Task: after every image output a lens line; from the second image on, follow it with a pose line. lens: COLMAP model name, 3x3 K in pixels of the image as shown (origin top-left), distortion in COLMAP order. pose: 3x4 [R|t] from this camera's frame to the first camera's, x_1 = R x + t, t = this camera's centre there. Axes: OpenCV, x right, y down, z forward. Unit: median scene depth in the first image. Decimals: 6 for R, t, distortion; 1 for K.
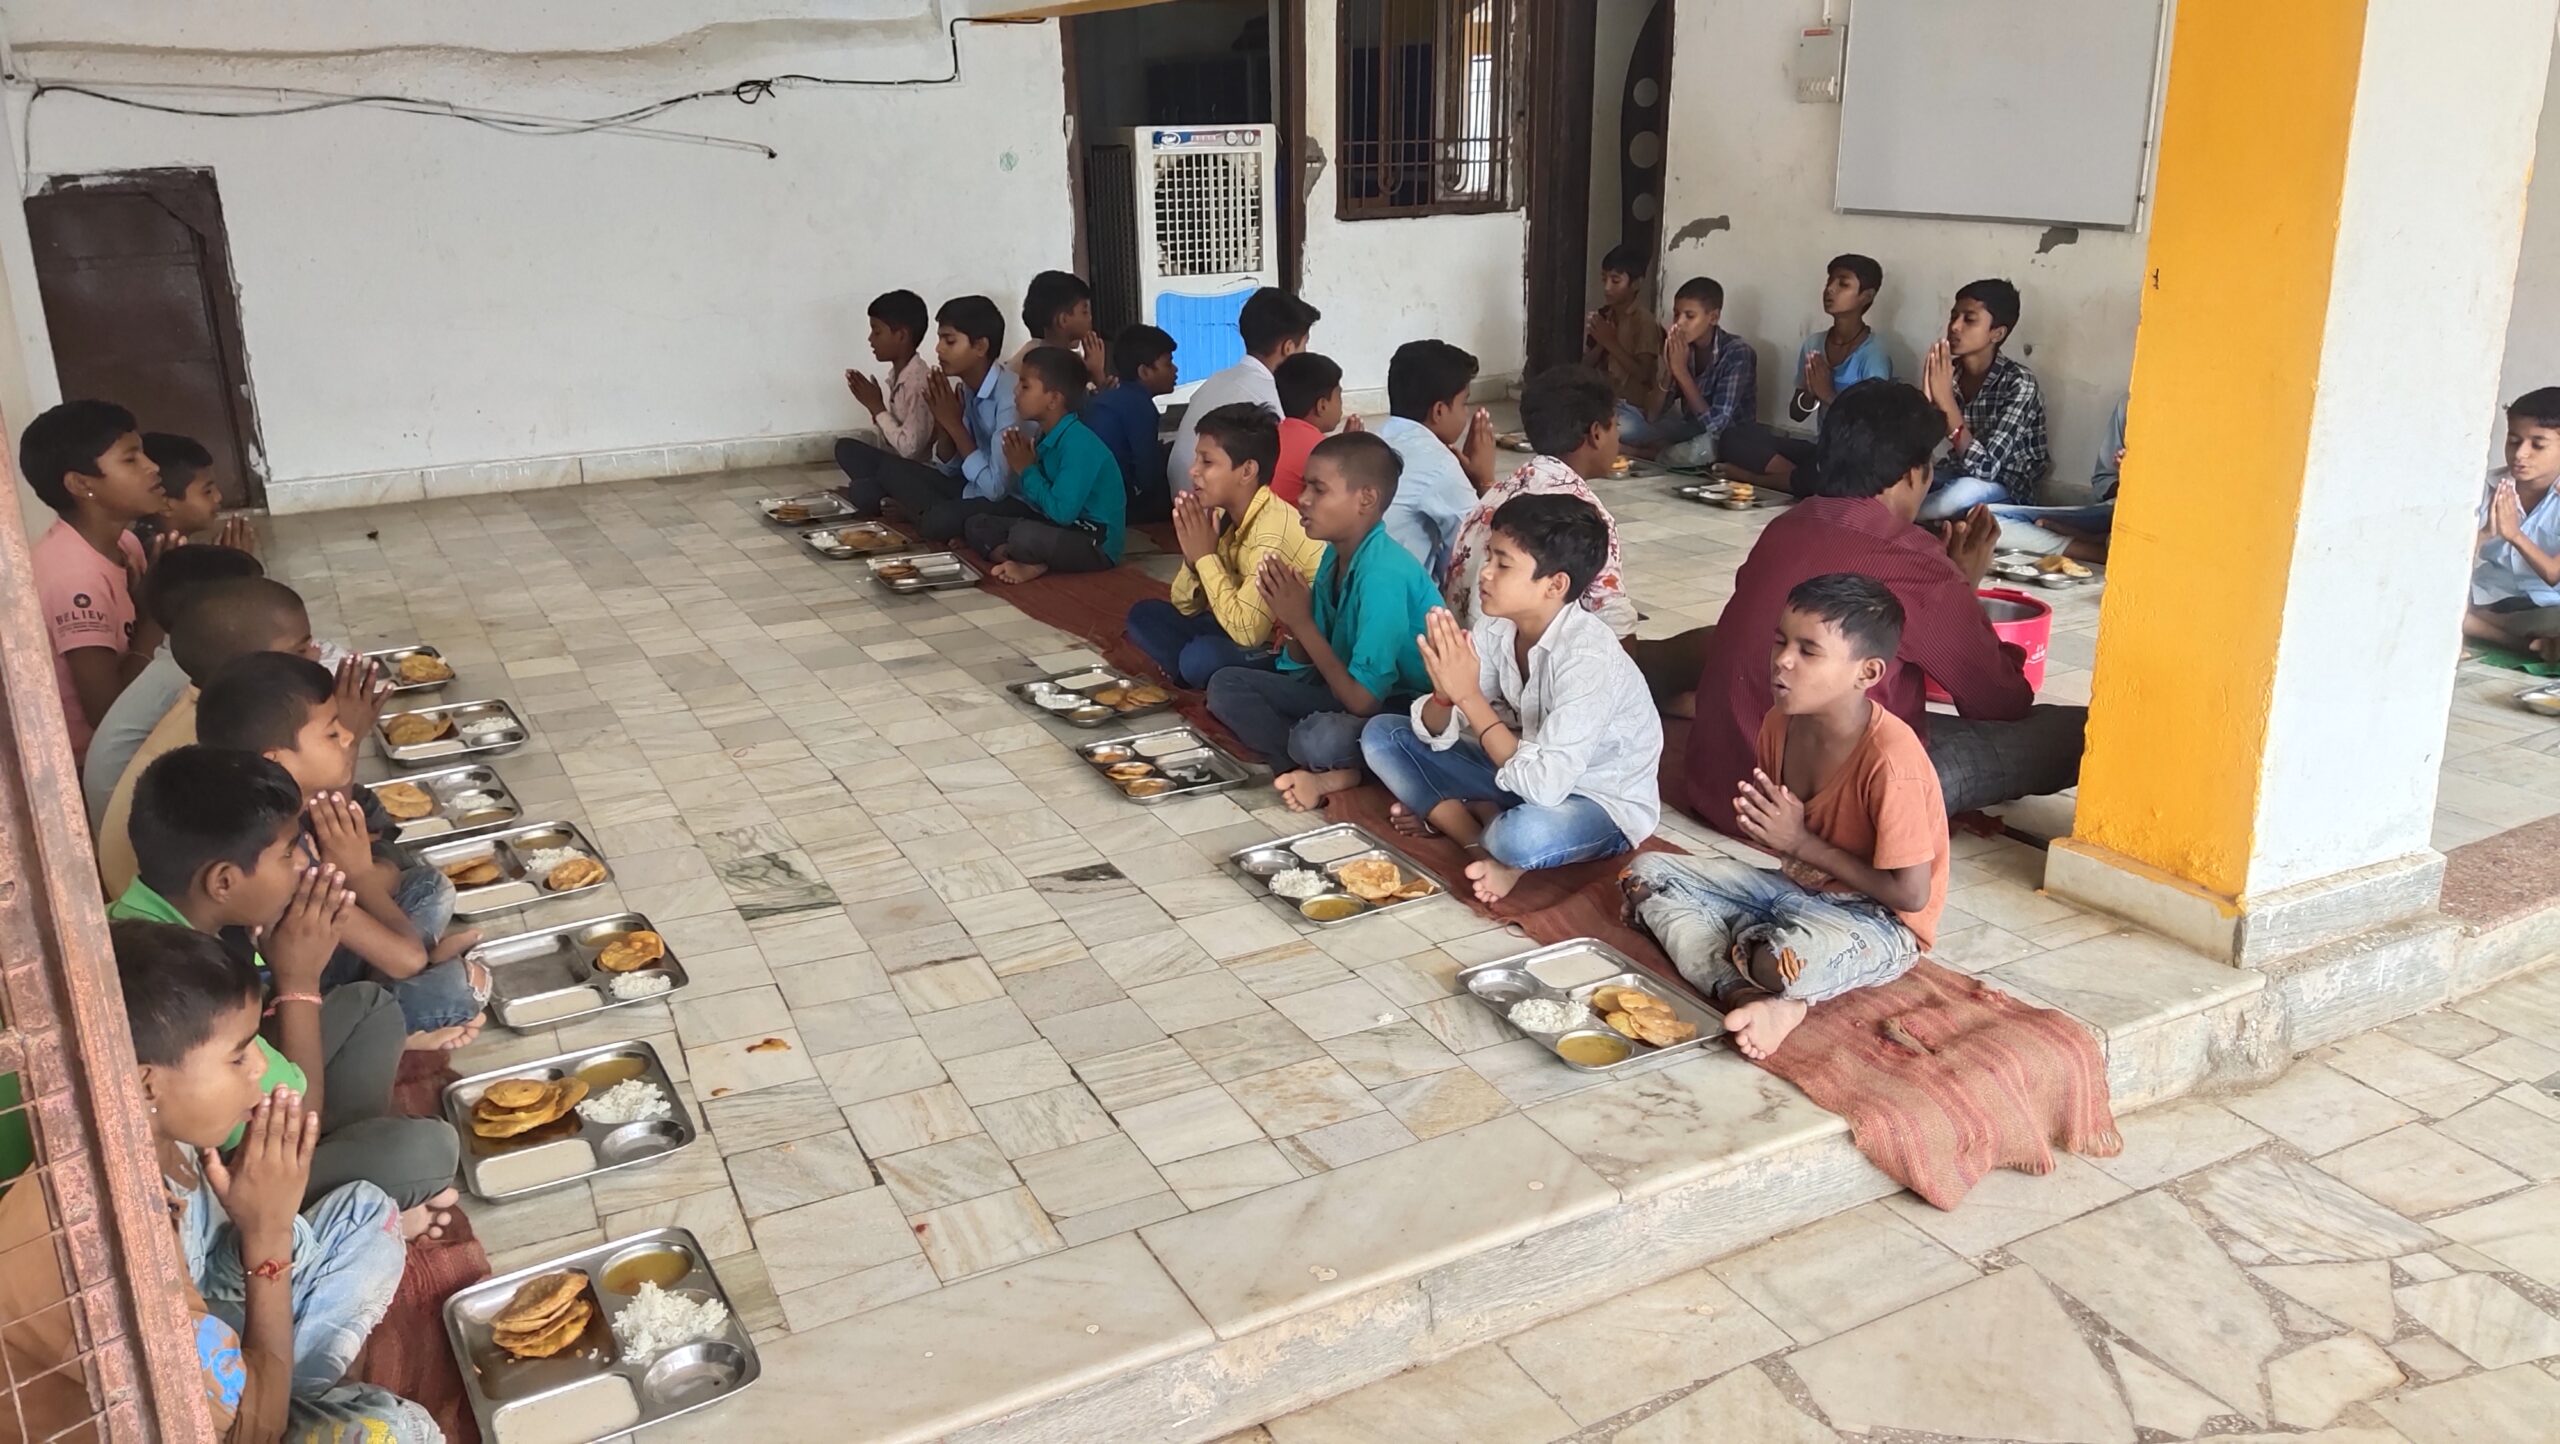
lens RADIAL K [[1902.2, 0, 1269.8], [0, 1902.2, 708.3], [0, 0, 1]] dist [0.099011, -0.153893]
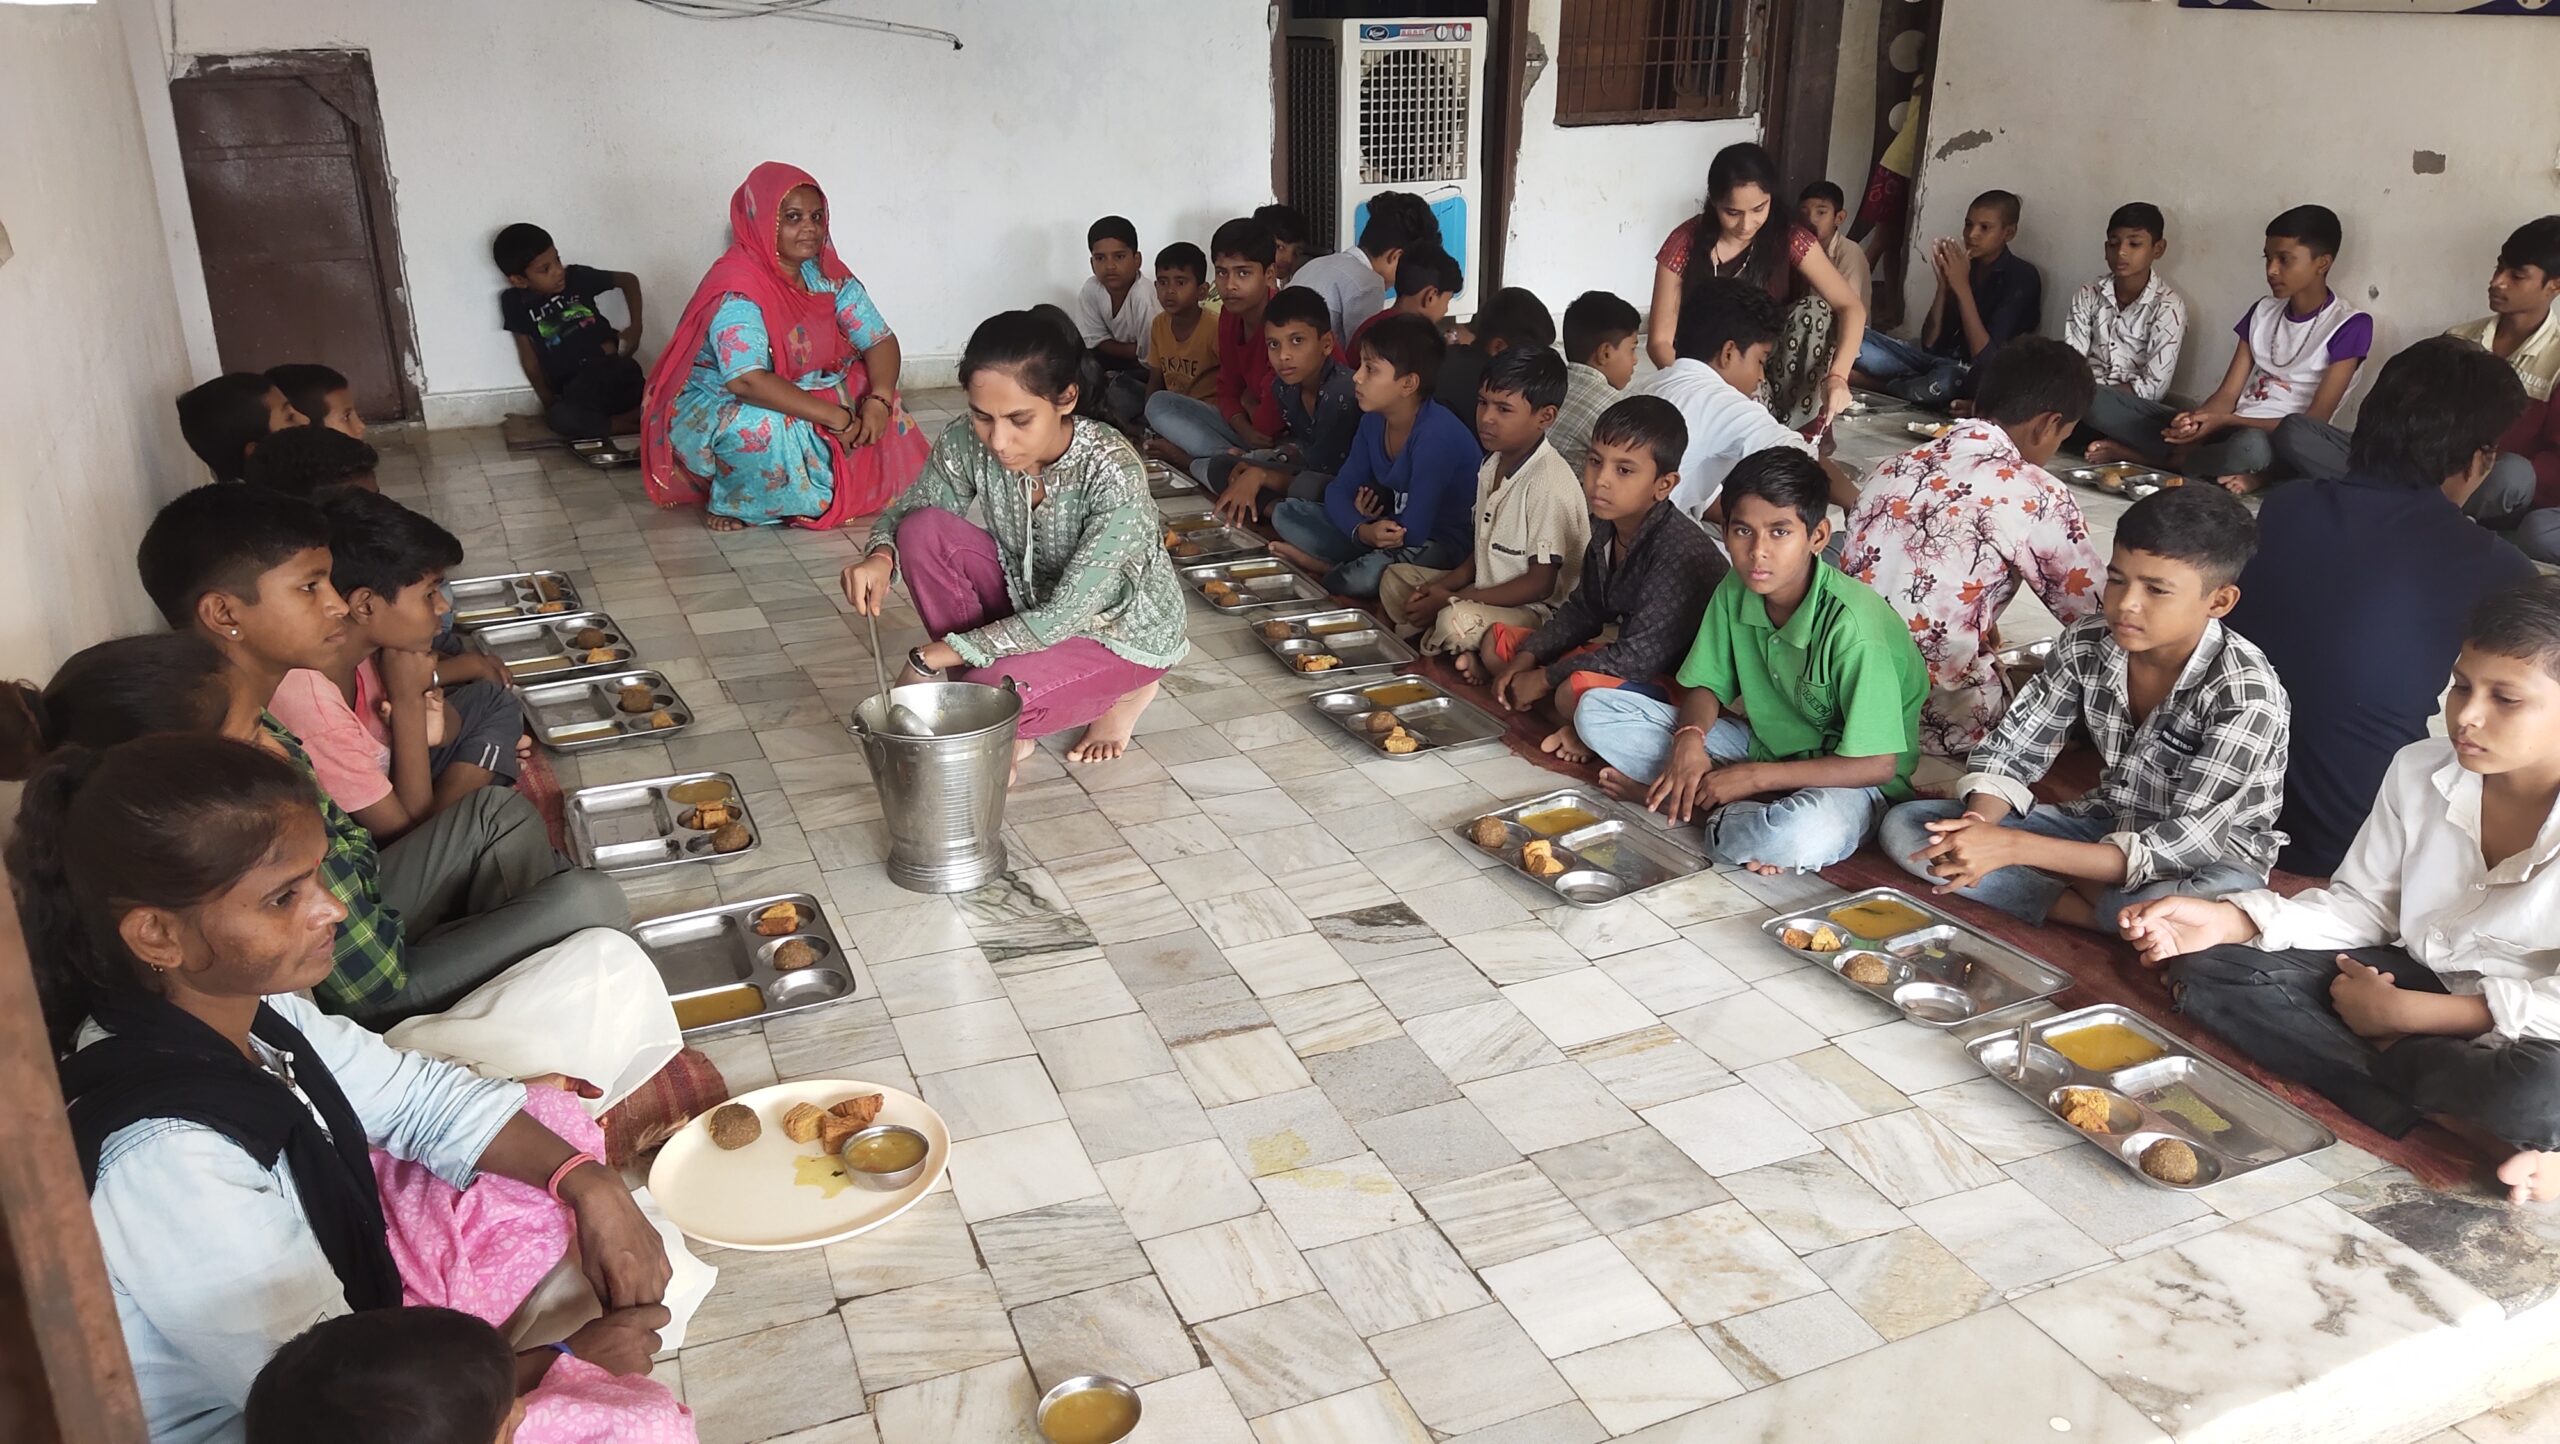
lens RADIAL K [[1902.2, 0, 1269.8], [0, 1902.2, 708.3], [0, 0, 1]] dist [0.099011, -0.153893]
pose [[0.997990, 0.033782, -0.053616, -0.112864], [-0.031036, 0.998203, 0.051262, -0.052607], [0.055251, -0.049495, 0.997245, 0.170984]]
